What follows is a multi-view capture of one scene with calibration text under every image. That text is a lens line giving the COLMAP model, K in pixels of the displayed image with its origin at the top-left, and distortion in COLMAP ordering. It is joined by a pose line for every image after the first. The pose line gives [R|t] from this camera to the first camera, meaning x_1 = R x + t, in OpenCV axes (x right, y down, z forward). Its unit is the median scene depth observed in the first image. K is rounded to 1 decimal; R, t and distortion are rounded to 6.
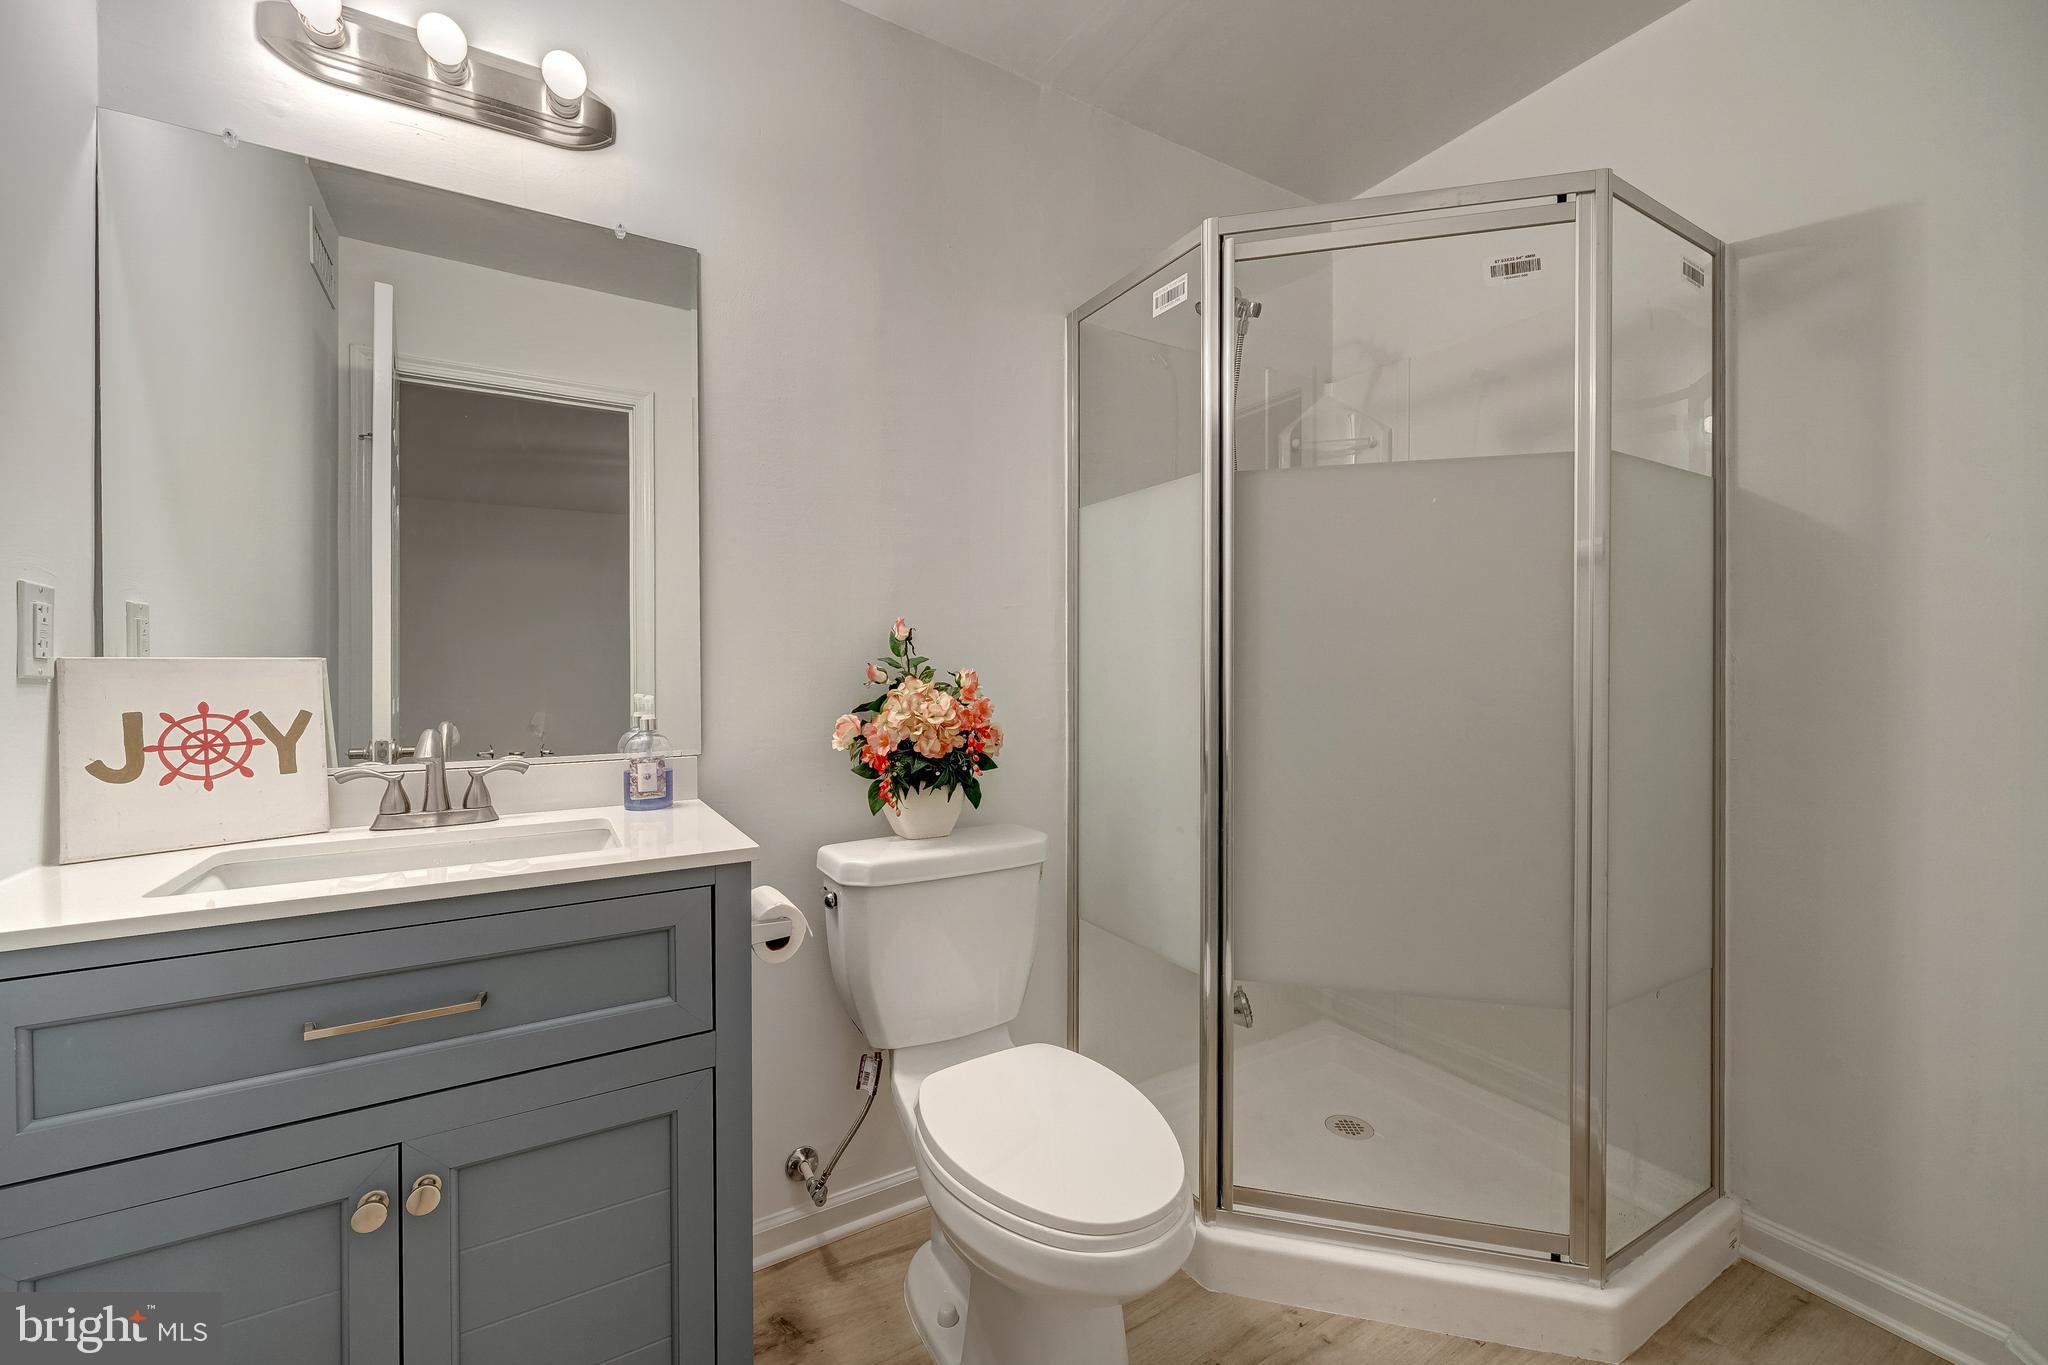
lens RADIAL K [[869.0, 0, 1037.8], [0, 869.0, 675.2], [0, 0, 1]] dist [-0.000137, -0.000090]
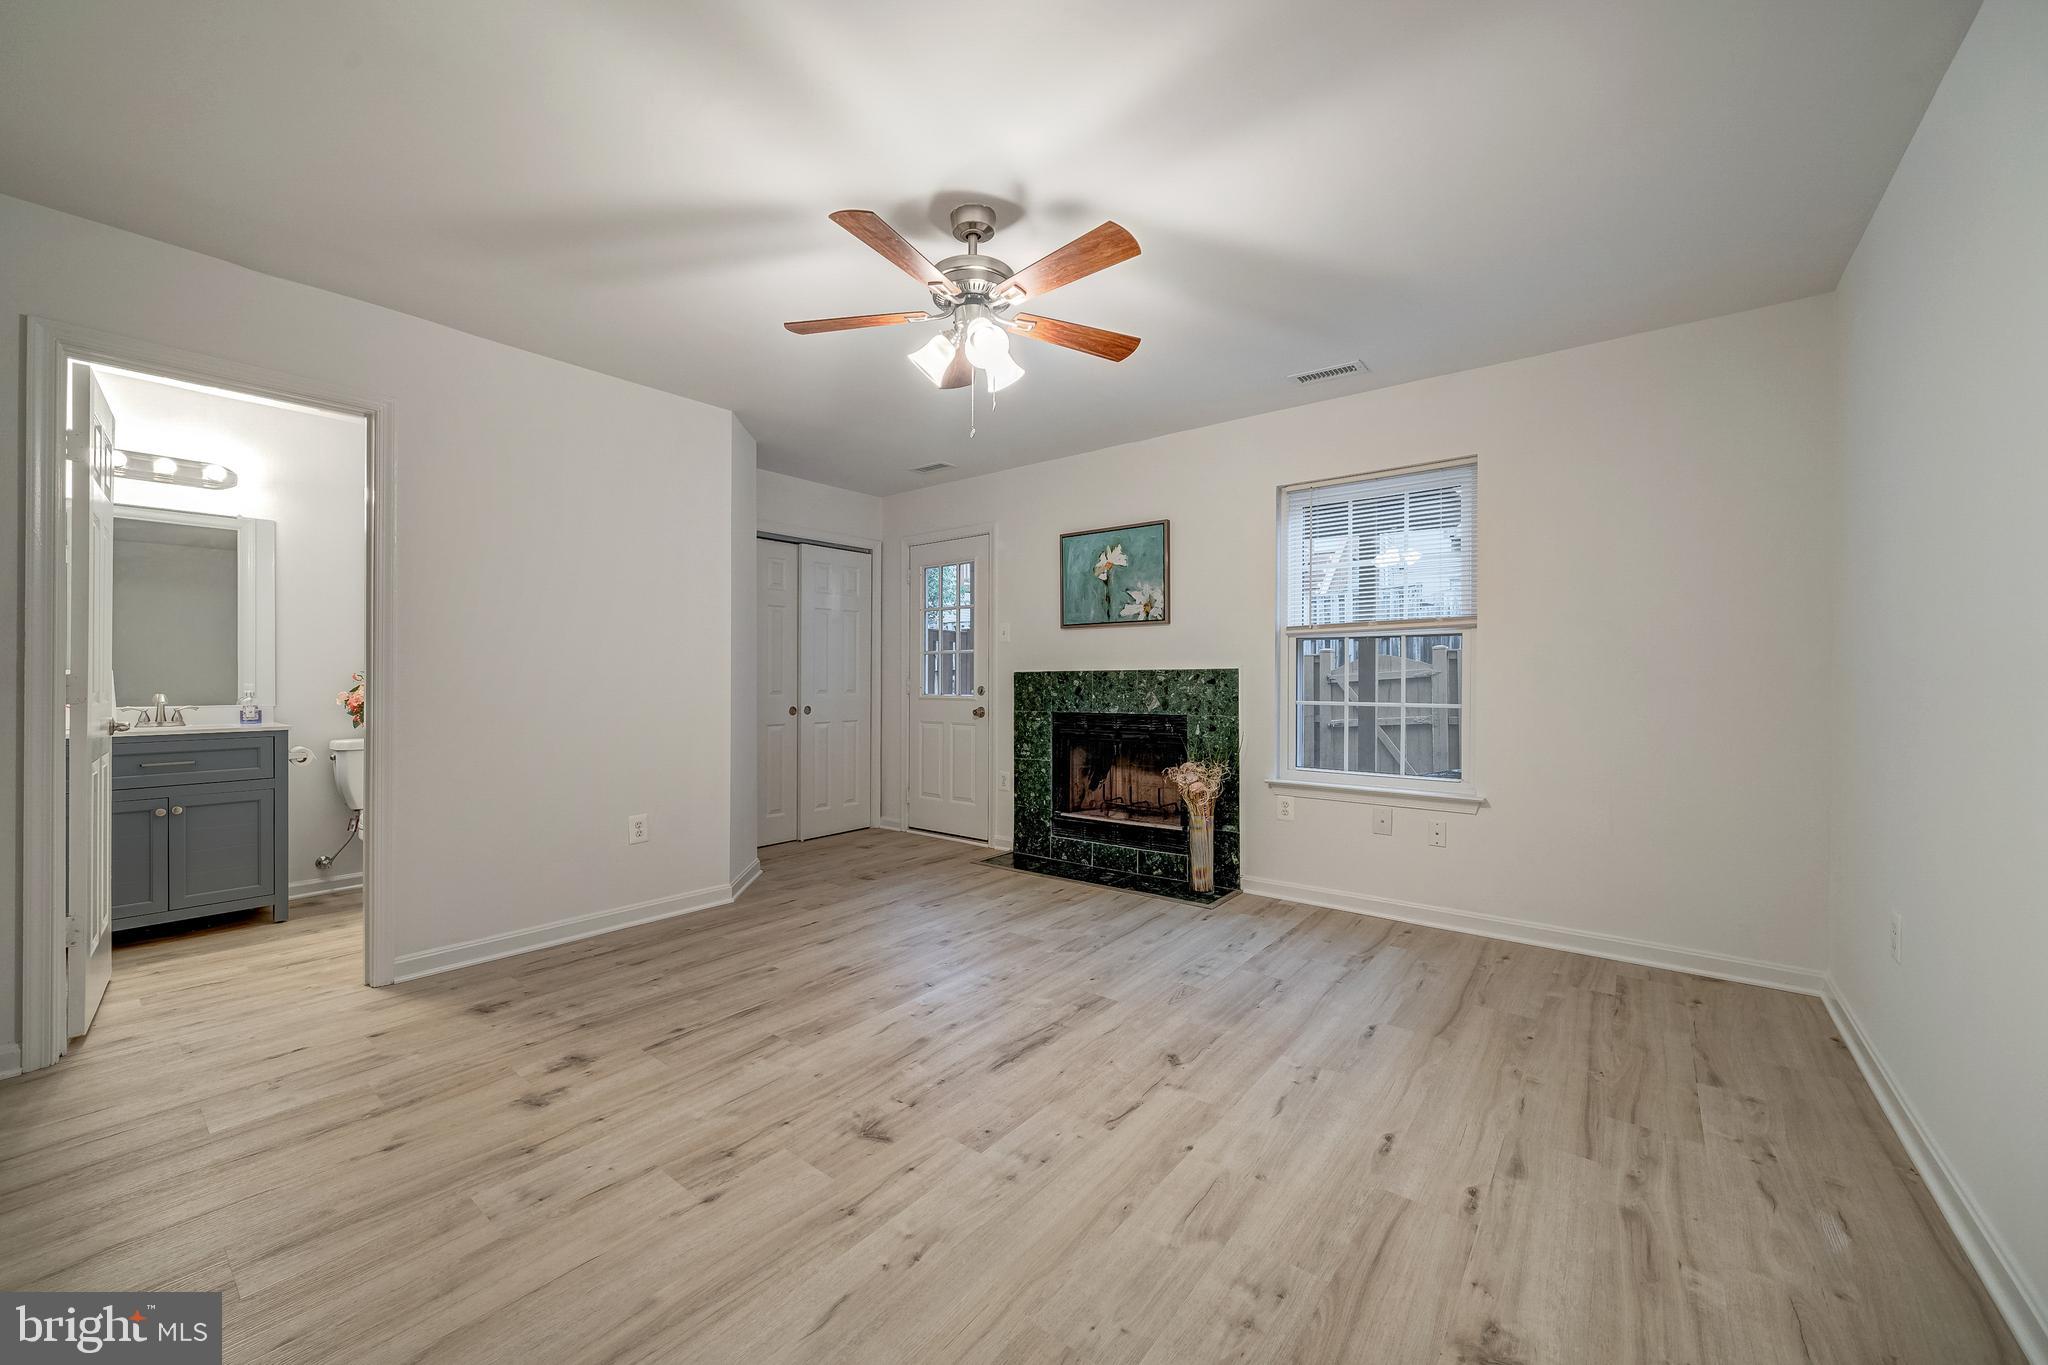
lens RADIAL K [[778.2, 0, 1004.6], [0, 778.2, 678.3], [0, 0, 1]] dist [-0.006147, 0.000282]
pose [[0.941123, 0.001228, 0.338061, 1.126683], [0.001673, 0.999964, -0.008290, 0.032687], [-0.338059, 0.008368, 0.941088, -2.457325]]
